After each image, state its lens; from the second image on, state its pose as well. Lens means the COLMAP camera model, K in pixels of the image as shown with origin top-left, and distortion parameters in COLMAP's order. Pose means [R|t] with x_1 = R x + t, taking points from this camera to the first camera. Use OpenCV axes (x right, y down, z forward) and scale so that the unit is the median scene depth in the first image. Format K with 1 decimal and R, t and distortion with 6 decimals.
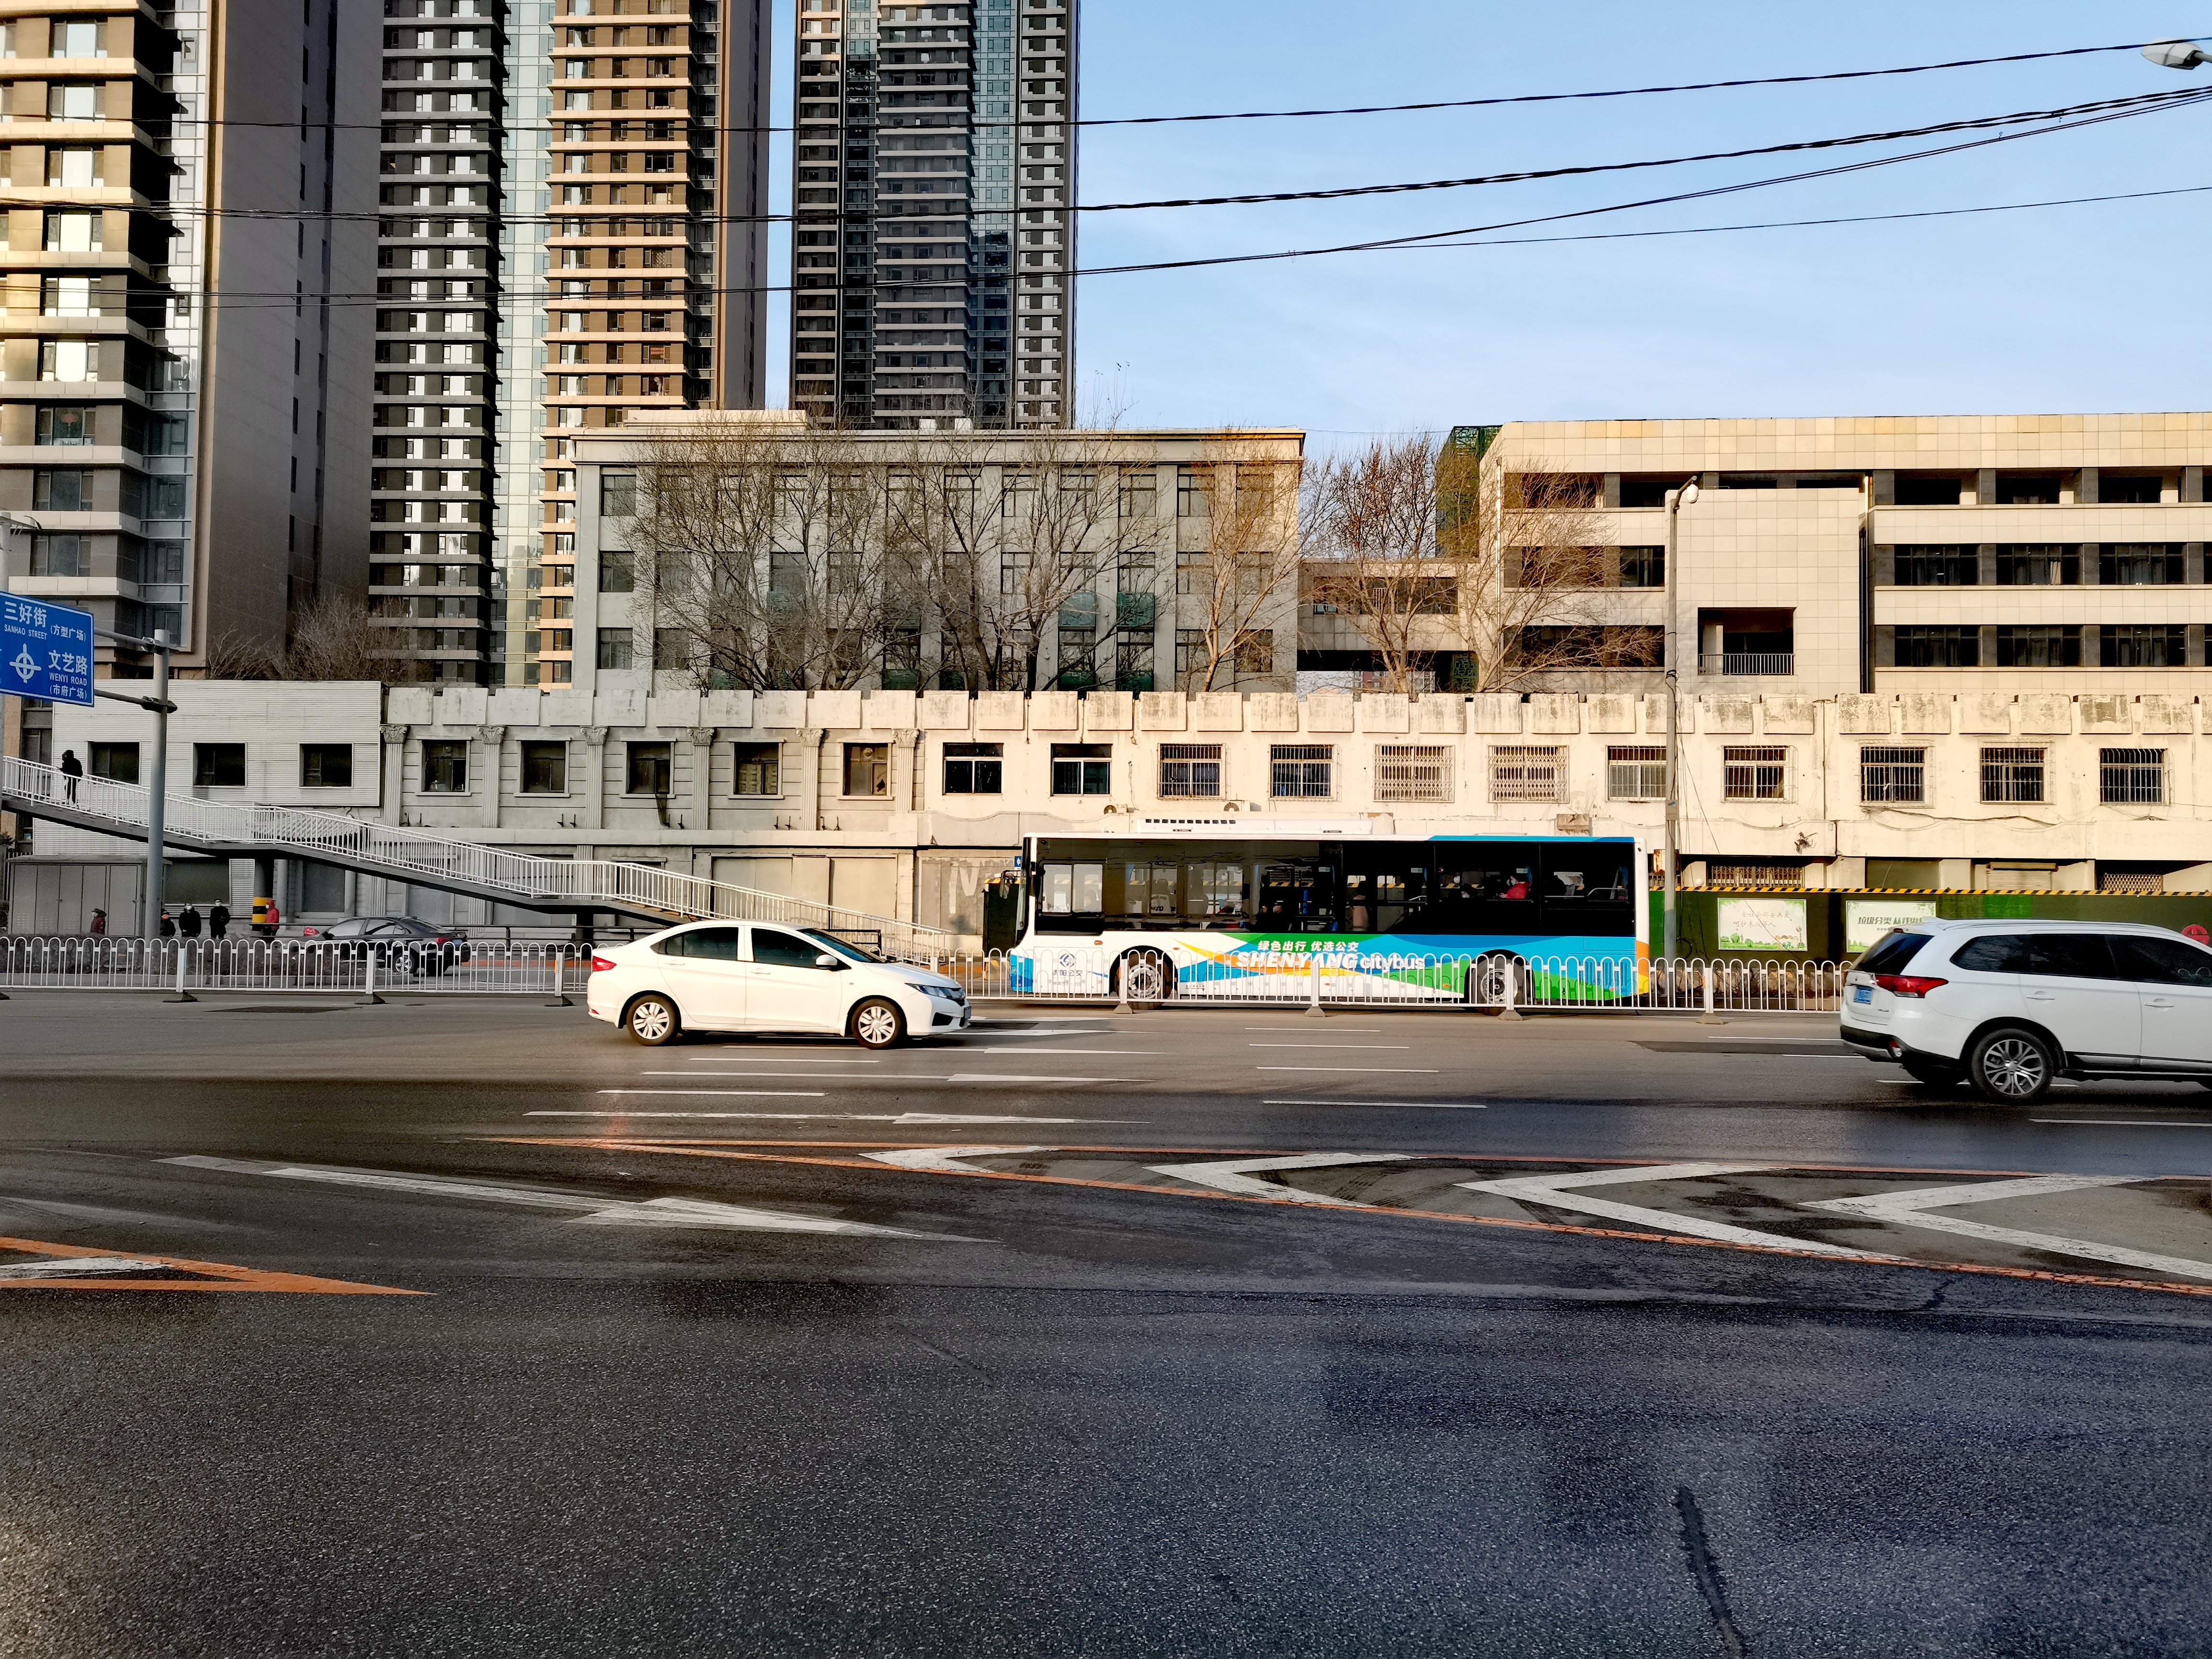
lens RADIAL K [[1676.9, 0, 1106.1], [0, 1676.9, 825.1], [0, 0, 1]] dist [0.038883, 0.006441]
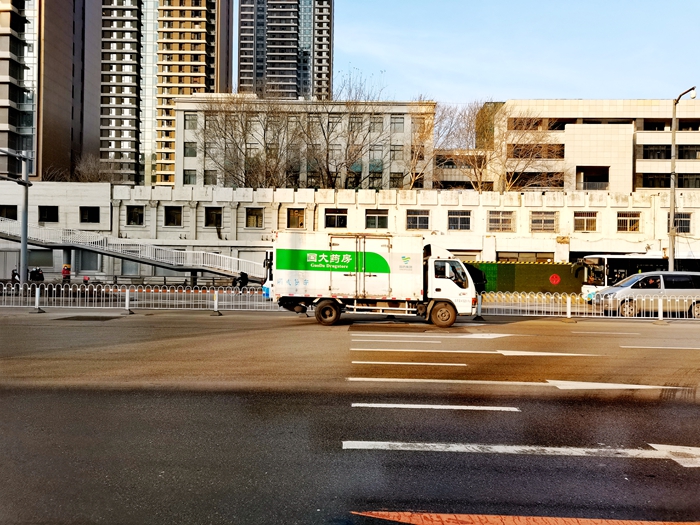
lens RADIAL K [[530.7, 0, 350.0], [0, 530.7, 263.2], [0, 0, 1]] dist [0.038883, 0.006441]
pose [[0.999412, 0.006342, 0.033708, -0.058332], [-0.007587, 0.999289, 0.036923, 0.004480], [-0.033449, -0.037157, 0.998749, 0.104014]]
